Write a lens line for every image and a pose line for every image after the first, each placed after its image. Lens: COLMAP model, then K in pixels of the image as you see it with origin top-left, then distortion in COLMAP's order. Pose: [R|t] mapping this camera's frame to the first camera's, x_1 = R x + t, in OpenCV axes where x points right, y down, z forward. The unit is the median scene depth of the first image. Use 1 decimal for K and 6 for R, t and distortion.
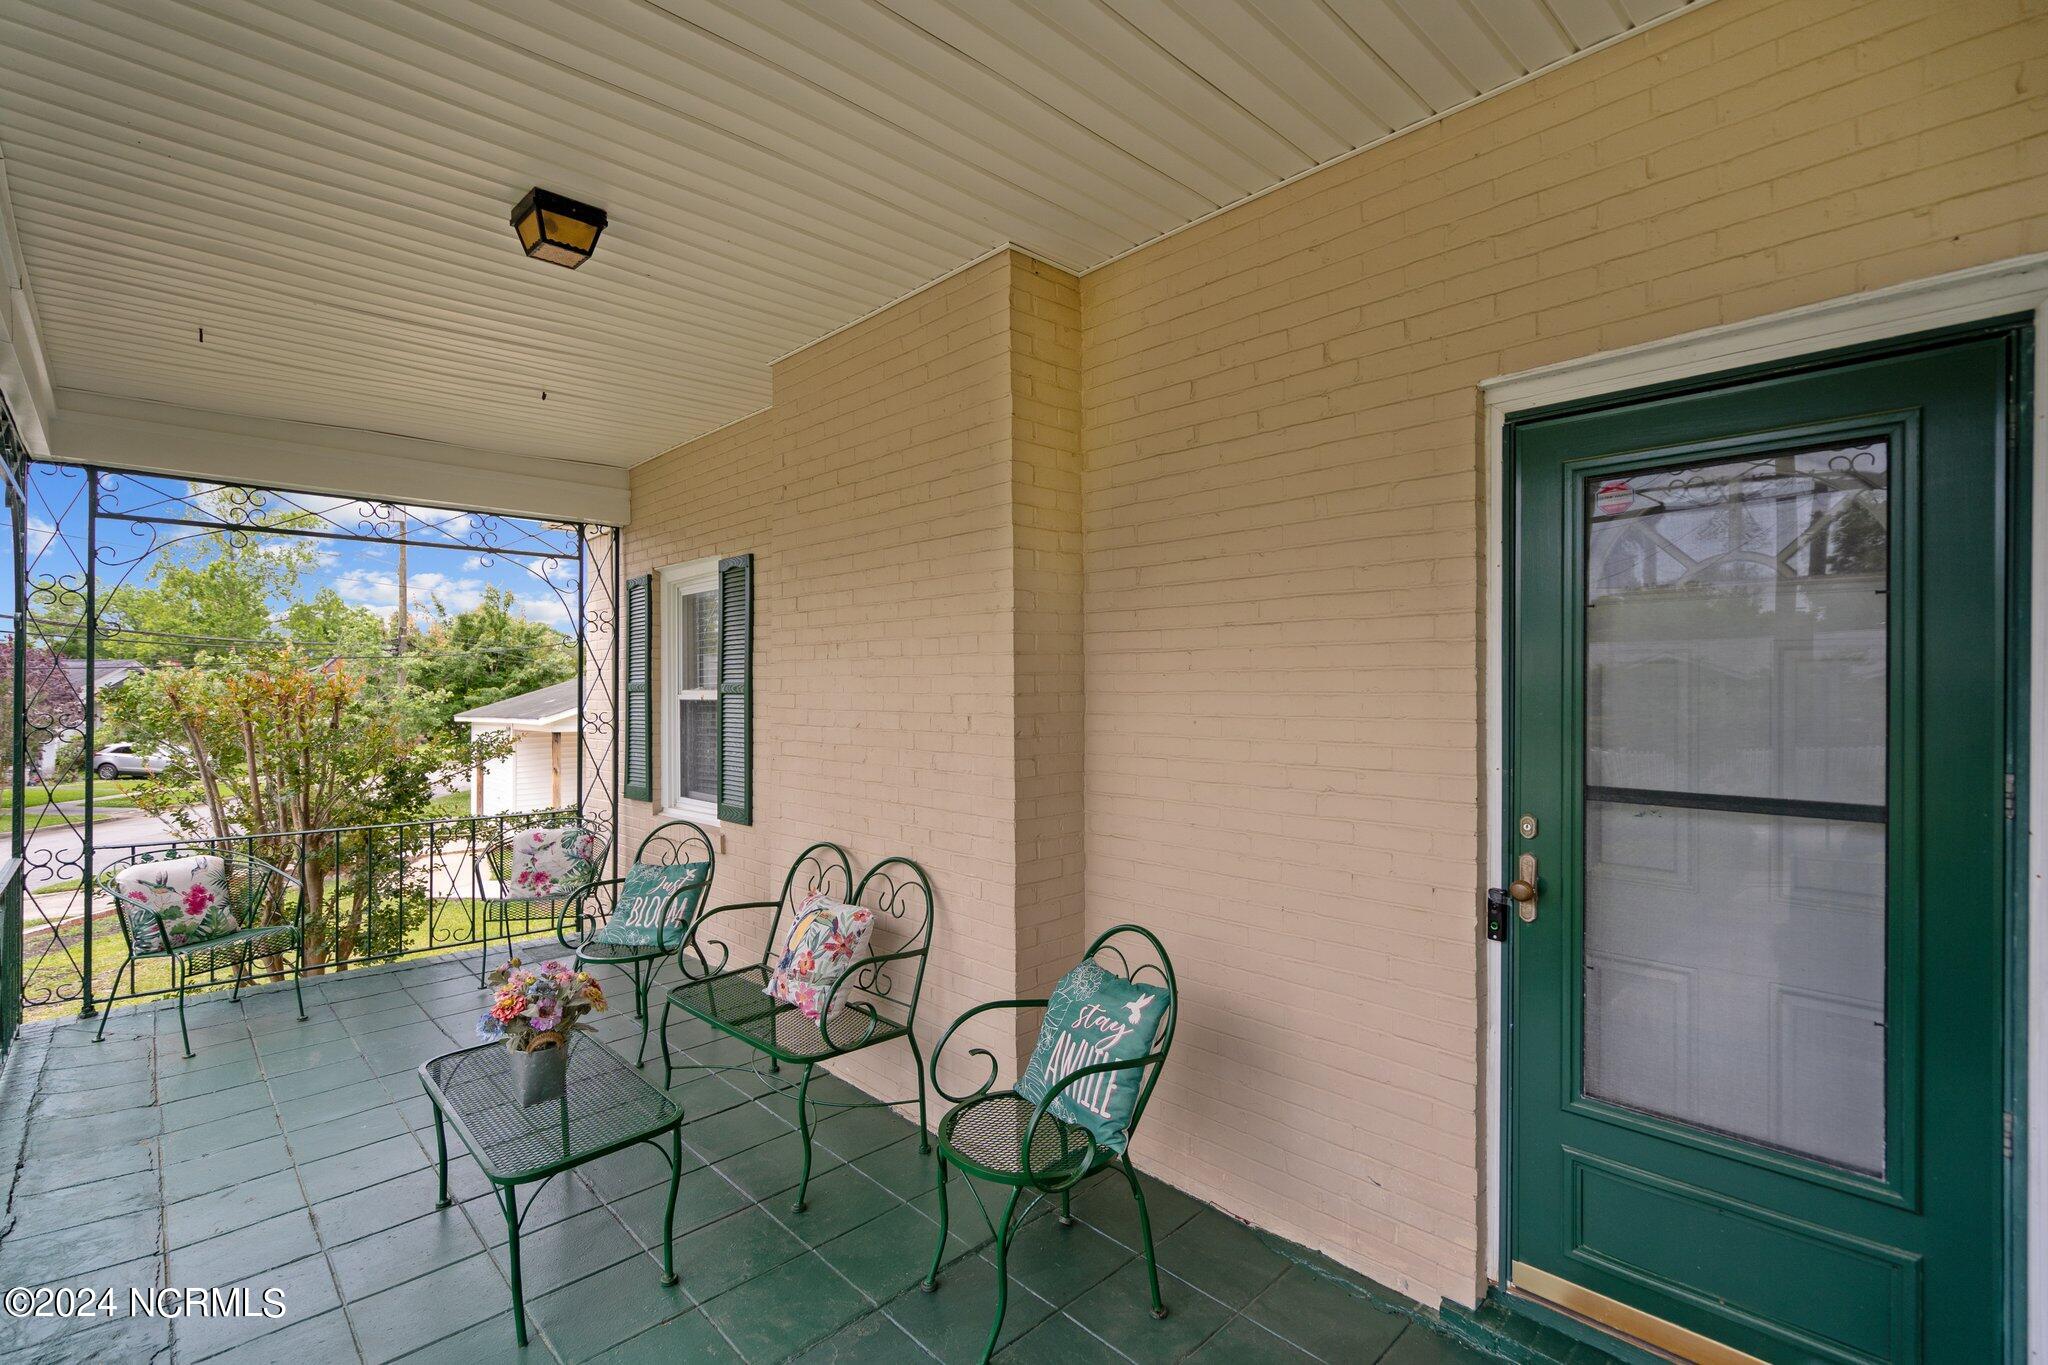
lens RADIAL K [[944.5, 0, 1023.7], [0, 944.5, 685.2], [0, 0, 1]] dist [-0.000644, -0.000980]
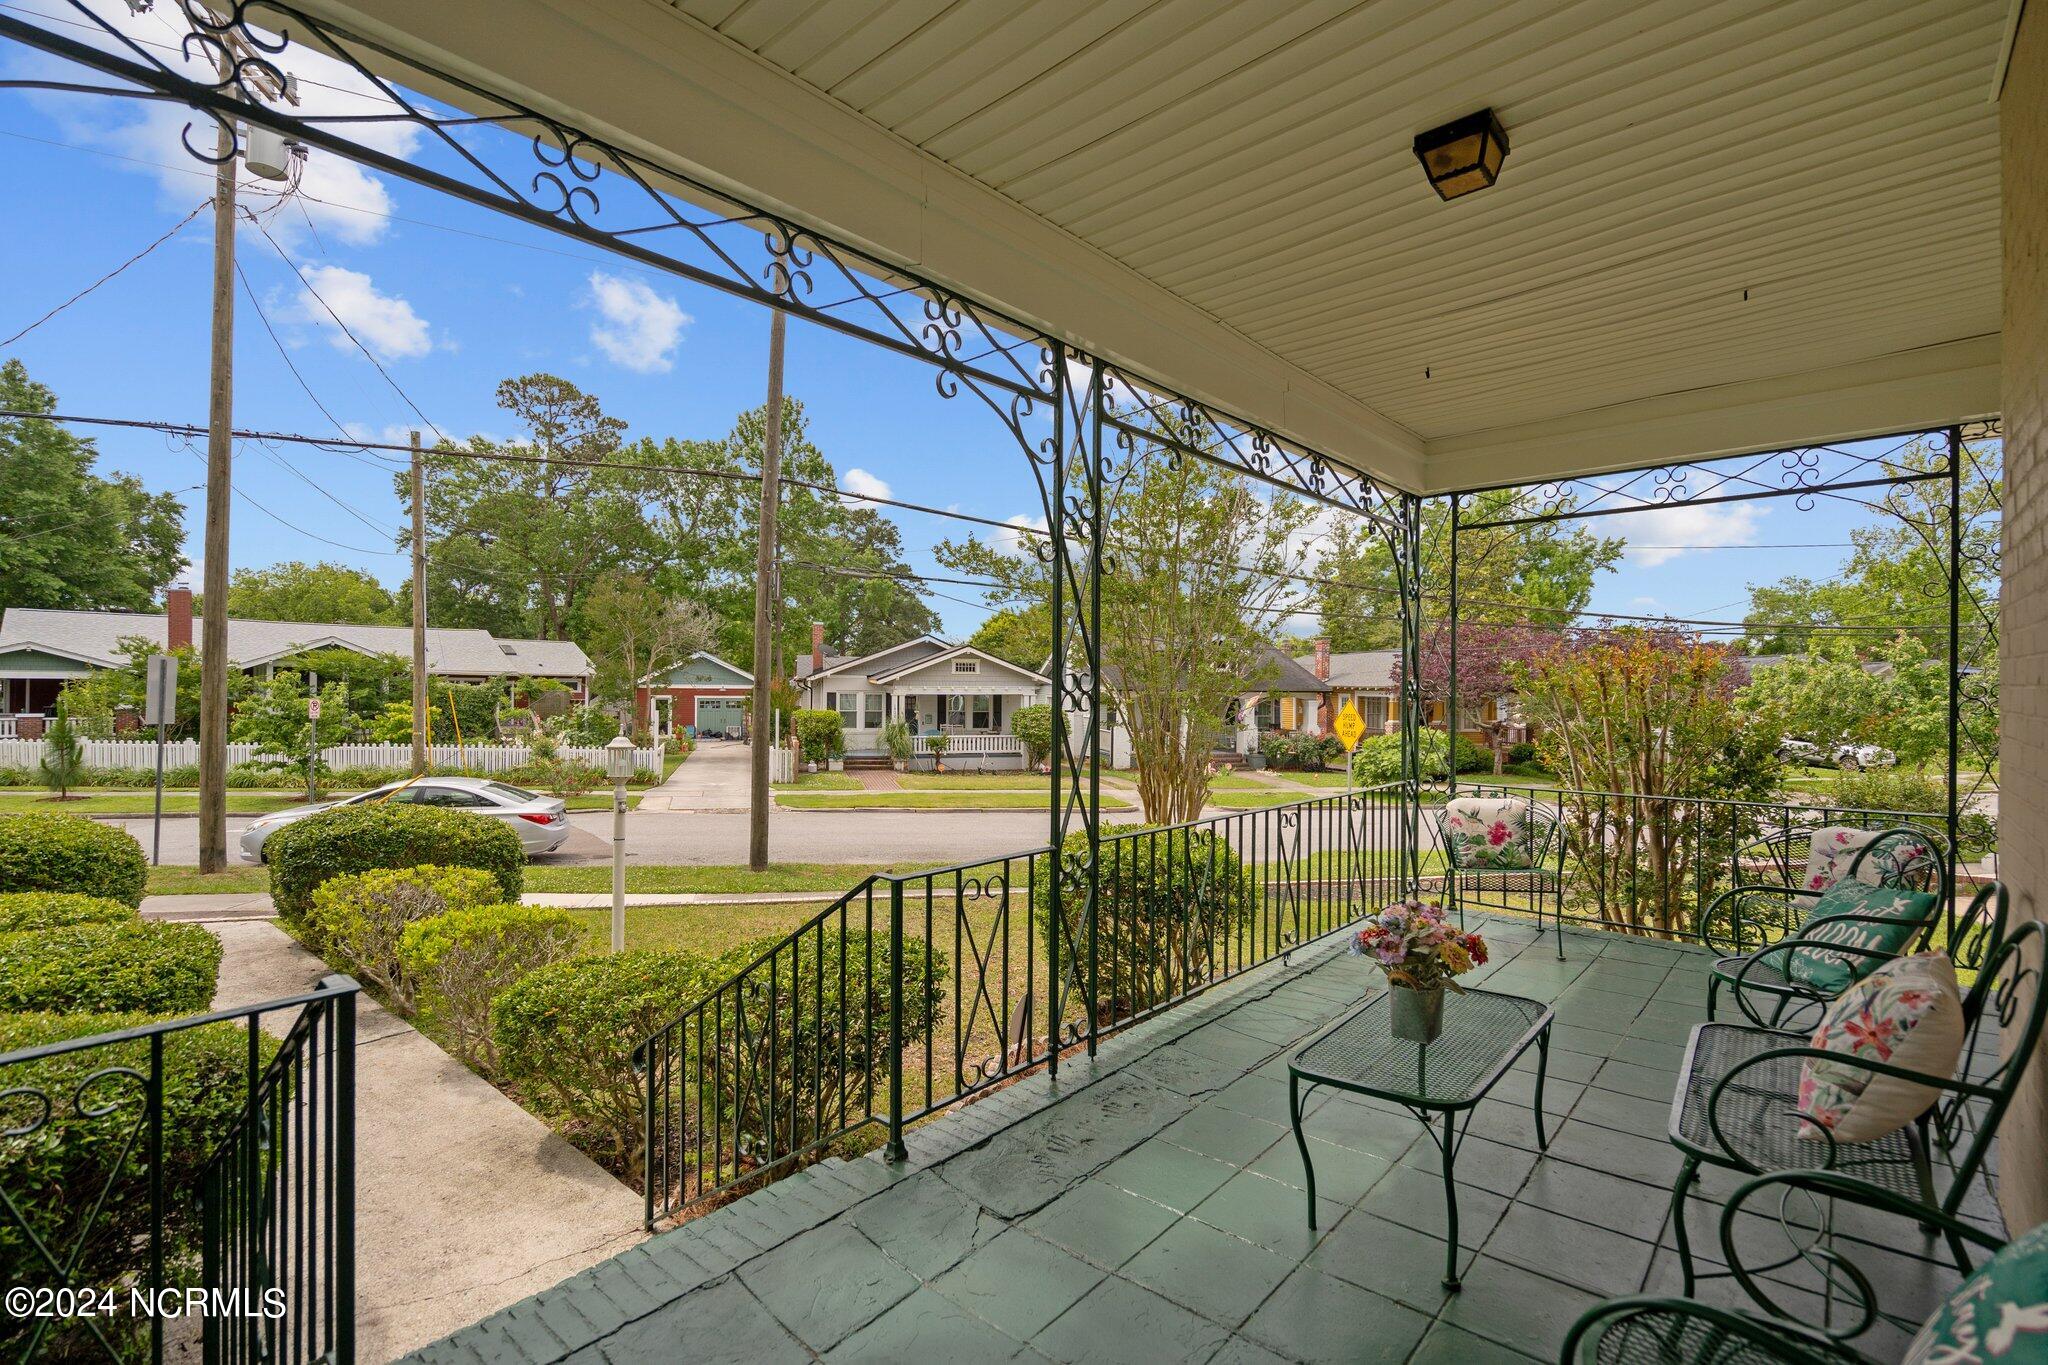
lens RADIAL K [[944.5, 0, 1028.1], [0, 944.5, 688.4], [0, 0, 1]] dist [-0.000644, -0.000980]
pose [[0.067439, -0.000389, -0.997723, 0.286928], [0.006268, 0.999980, 0.000033, 0.037704], [0.997704, -0.006256, 0.067440, 0.318760]]
